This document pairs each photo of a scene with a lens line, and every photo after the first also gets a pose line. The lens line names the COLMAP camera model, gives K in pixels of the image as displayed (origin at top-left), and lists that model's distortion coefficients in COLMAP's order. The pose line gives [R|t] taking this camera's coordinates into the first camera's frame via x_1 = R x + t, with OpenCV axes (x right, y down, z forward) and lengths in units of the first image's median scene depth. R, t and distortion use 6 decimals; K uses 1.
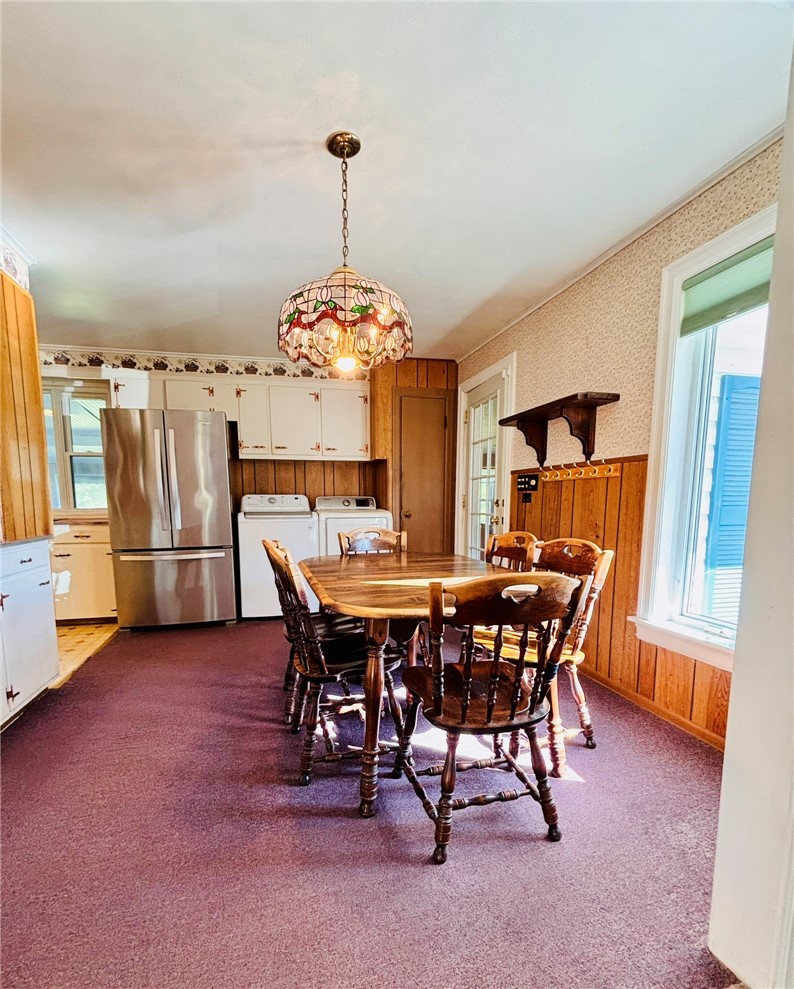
lens RADIAL K [[448.8, 0, 383.2], [0, 448.8, 567.4], [0, 0, 1]] dist [0.004090, 0.000011]
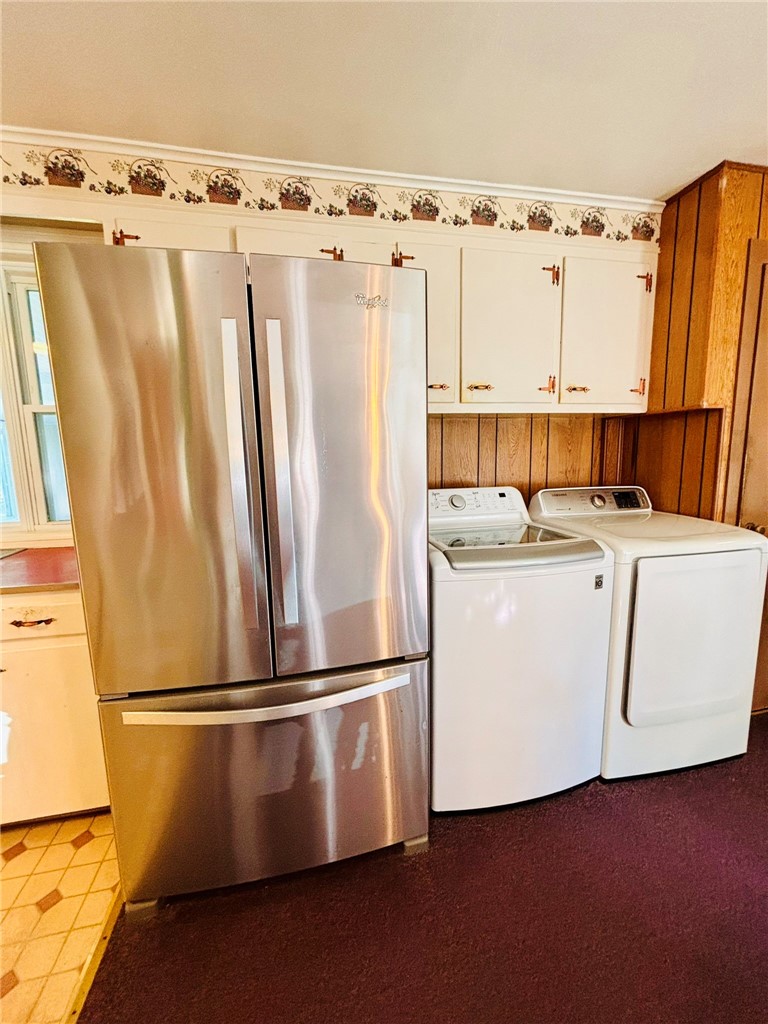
lens RADIAL K [[416.9, 0, 385.4], [0, 416.9, 511.7], [0, 0, 1]] dist [0.009688, 0.000459]
pose [[0.999425, -0.008936, -0.032702, -0.310130], [0.009006, 0.999957, 0.002001, -0.141316], [0.032683, -0.002294, 0.999463, 0.568766]]
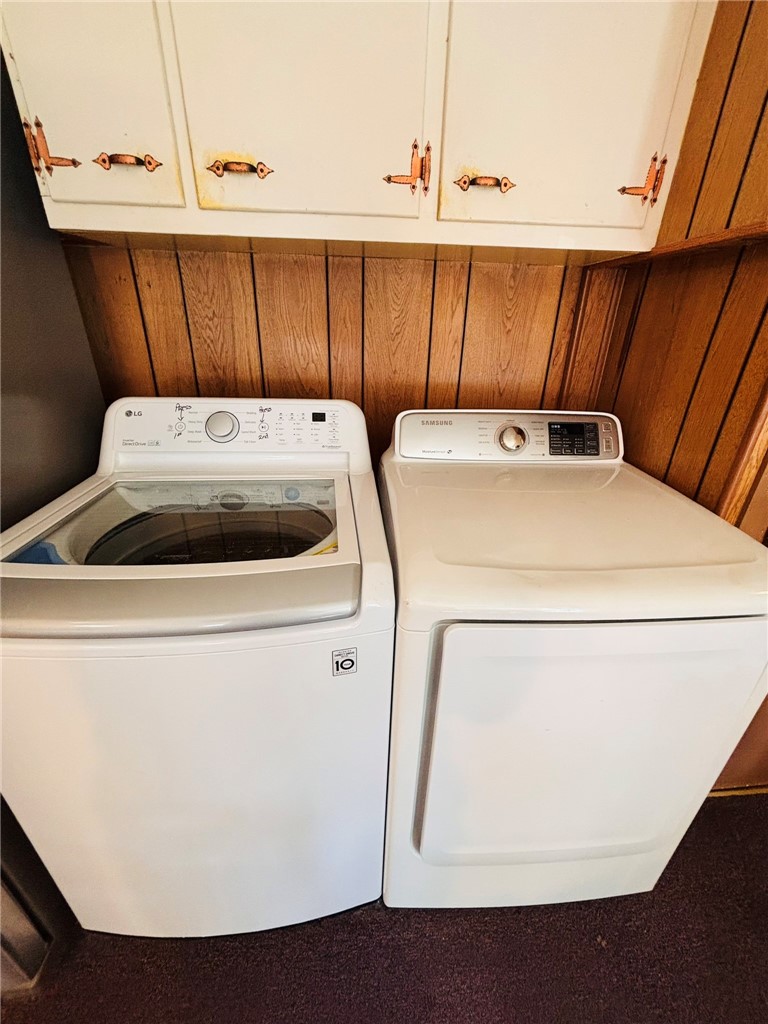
lens RADIAL K [[416.9, 0, 385.1], [0, 416.9, 509.7], [0, 0, 1]] dist [0.009688, 0.000459]
pose [[0.983093, 0.103836, -0.150818, -0.118443], [-0.054516, 0.952290, 0.300285, -0.180804], [0.174803, -0.286986, 0.941851, 0.787022]]
